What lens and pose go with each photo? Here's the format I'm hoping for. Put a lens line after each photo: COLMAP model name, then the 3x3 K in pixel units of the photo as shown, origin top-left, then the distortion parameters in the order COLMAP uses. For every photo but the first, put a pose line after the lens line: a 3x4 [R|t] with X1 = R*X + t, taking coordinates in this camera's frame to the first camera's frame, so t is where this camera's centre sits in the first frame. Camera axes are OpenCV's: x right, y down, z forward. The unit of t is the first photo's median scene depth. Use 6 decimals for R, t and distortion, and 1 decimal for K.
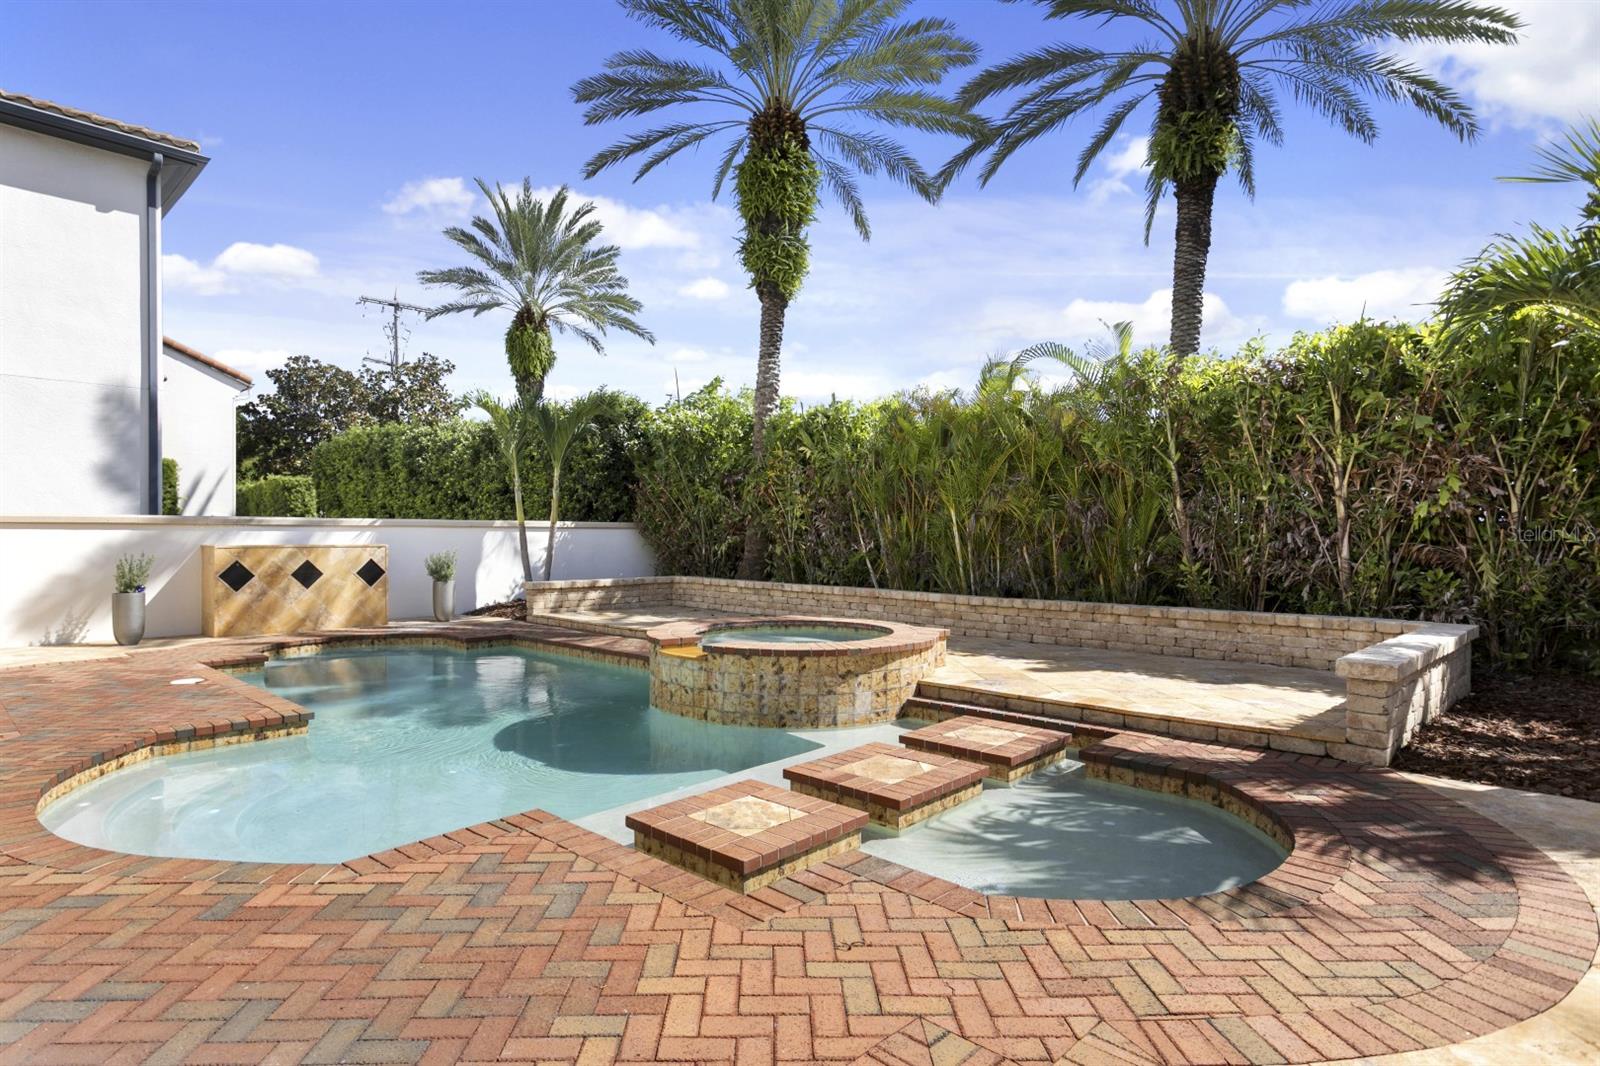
lens RADIAL K [[829.8, 0, 806.5], [0, 829.8, 541.6], [0, 0, 1]] dist [-0.003115, 0.004781]
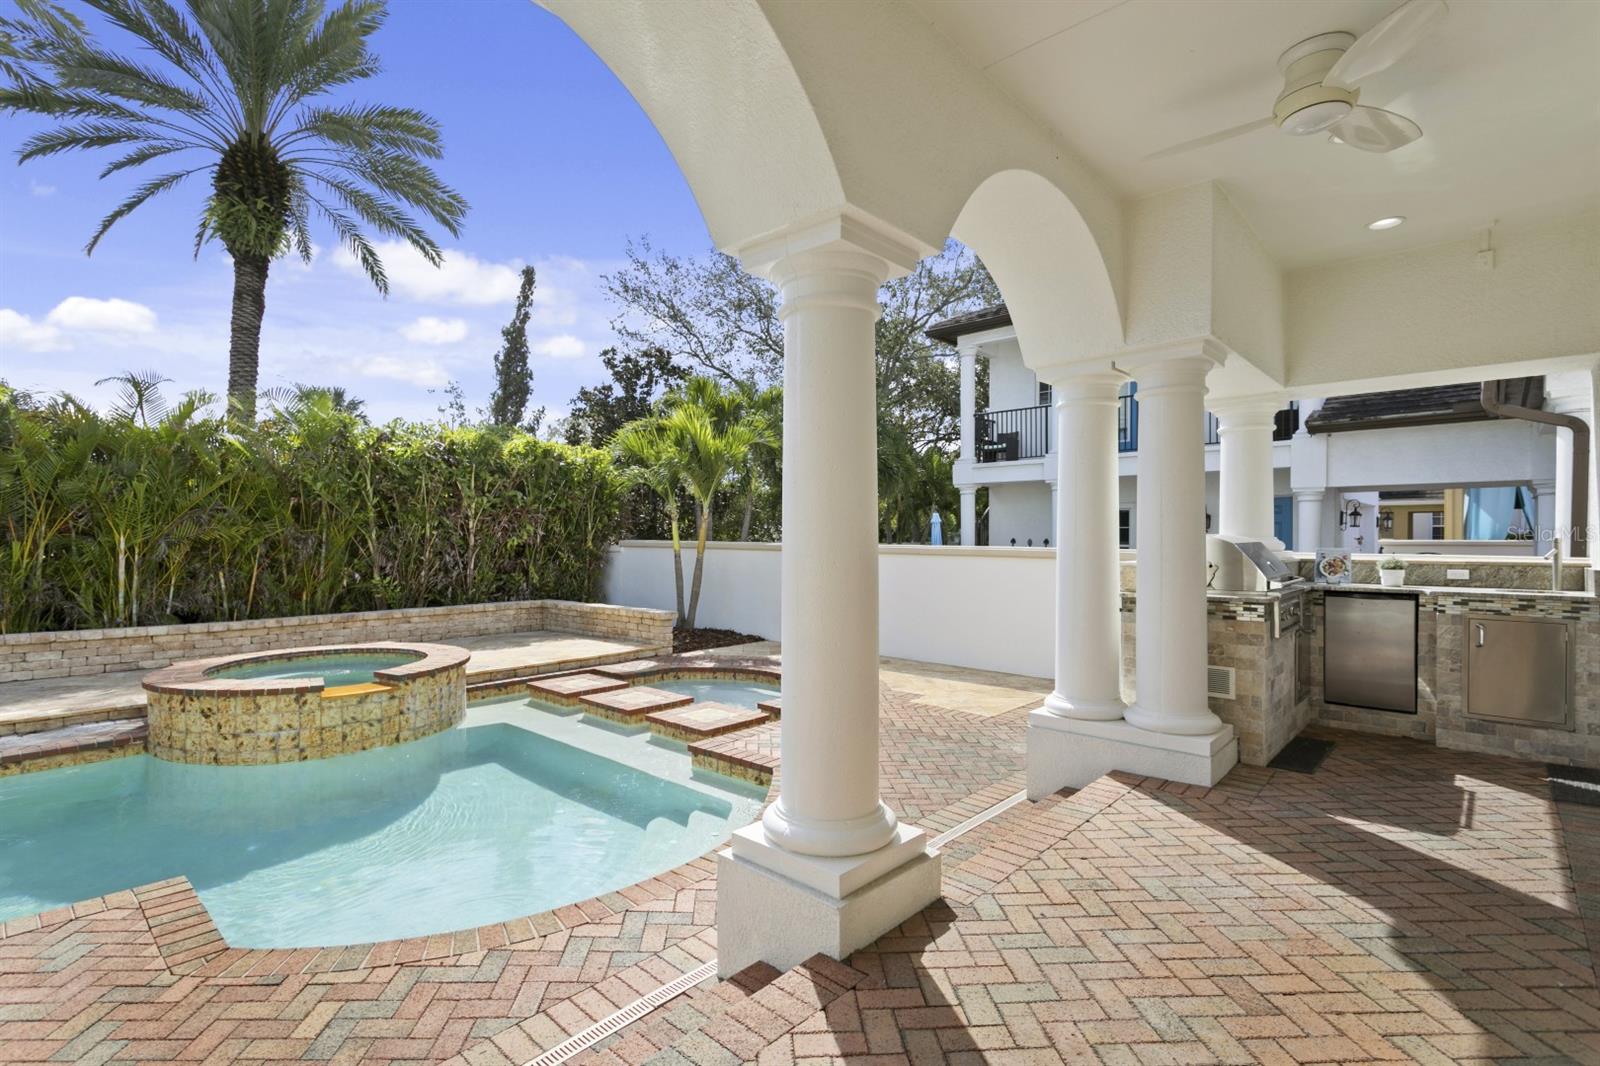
lens RADIAL K [[744.7, 0, 776.0], [0, 744.7, 541.0], [0, 0, 1]] dist [-0.003838, -0.000722]
pose [[0.012618, -0.009812, 0.999872, -0.654487], [0.005791, 0.999936, 0.009739, -0.037128], [-0.999904, 0.005668, 0.012674, 0.279661]]
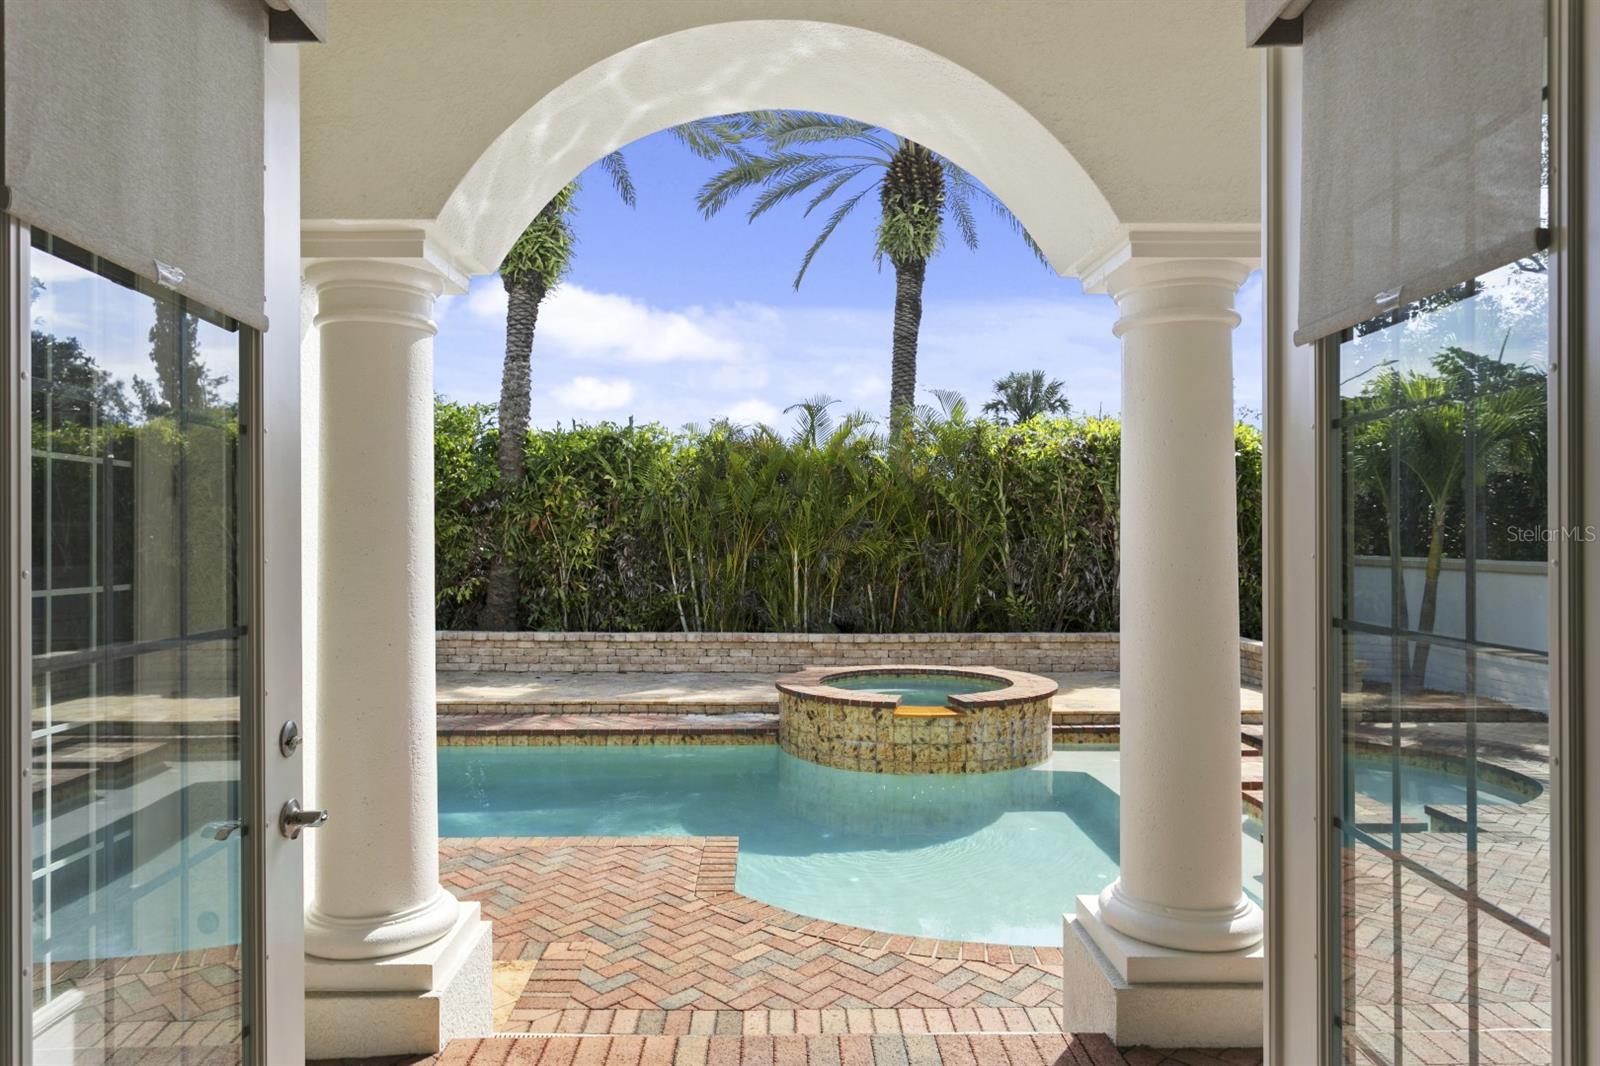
lens RADIAL K [[995.7, 0, 784.9], [0, 995.7, 539.9], [0, 0, 1]] dist [-0.023295, 0.000842]
pose [[0.730359, -0.004351, 0.683049, -0.684455], [0.008194, 0.999964, -0.002391, -0.048921], [-0.683014, 0.007343, 0.730368, 0.128703]]
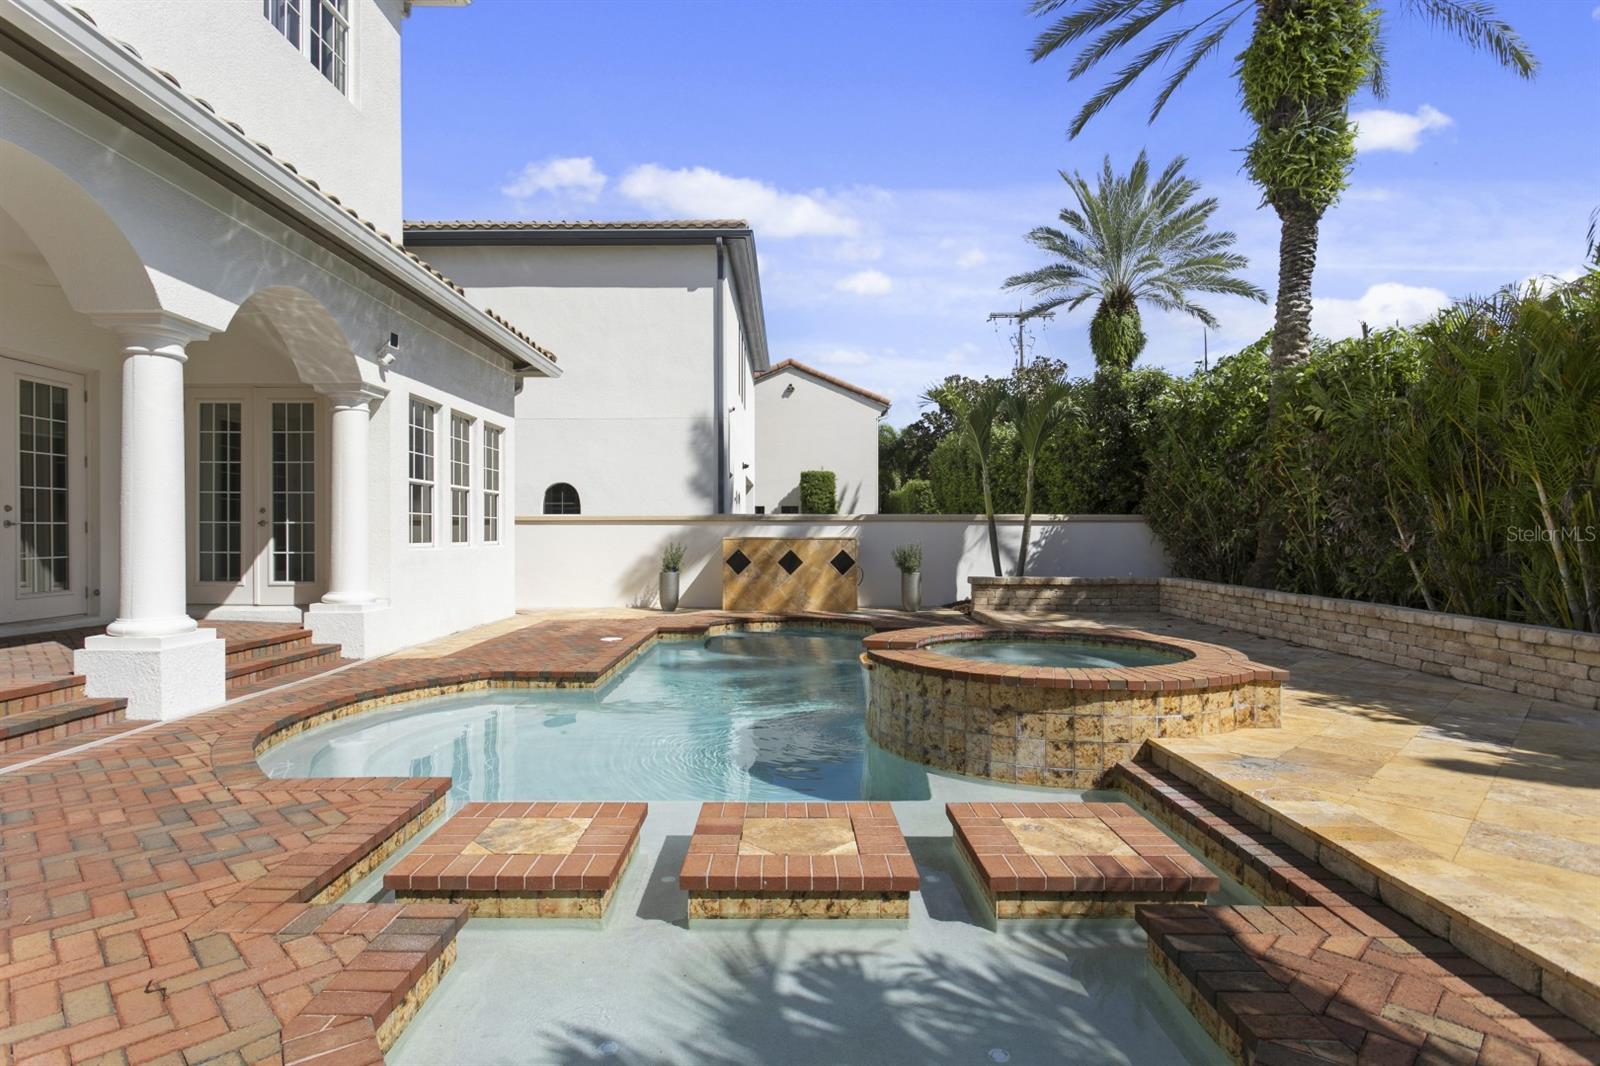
lens RADIAL K [[829.8, 0, 798.7], [0, 829.8, 534.3], [0, 0, 1]] dist [-0.003115, 0.004781]
pose [[0.680613, -0.000050, -0.732643, 0.261892], [-0.005171, 0.999975, -0.004873, 0.005676], [0.732625, 0.007105, 0.680595, 0.210938]]
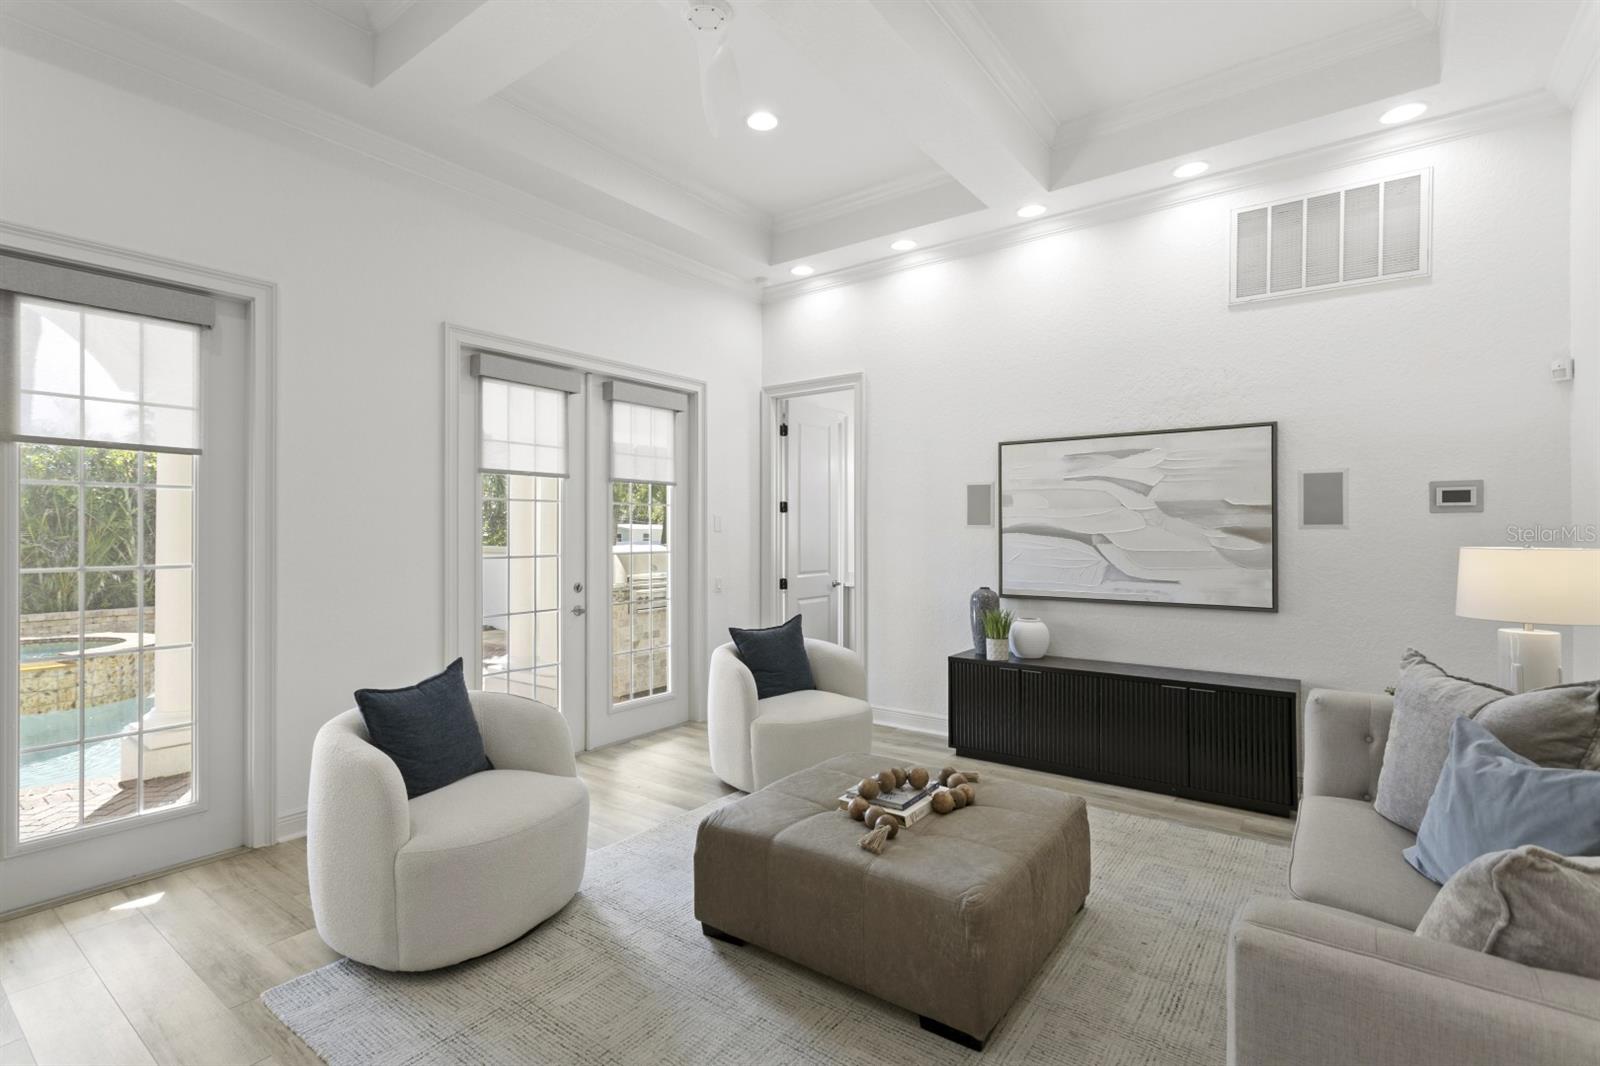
lens RADIAL K [[744.7, 0, 784.8], [0, 744.7, 529.4], [0, 0, 1]] dist [-0.003838, -0.000722]
pose [[-0.096712, 0.002406, 0.995310, -0.890465], [0.003461, 0.999992, -0.002081, -0.050933], [-0.995306, 0.003243, -0.096719, -0.058462]]
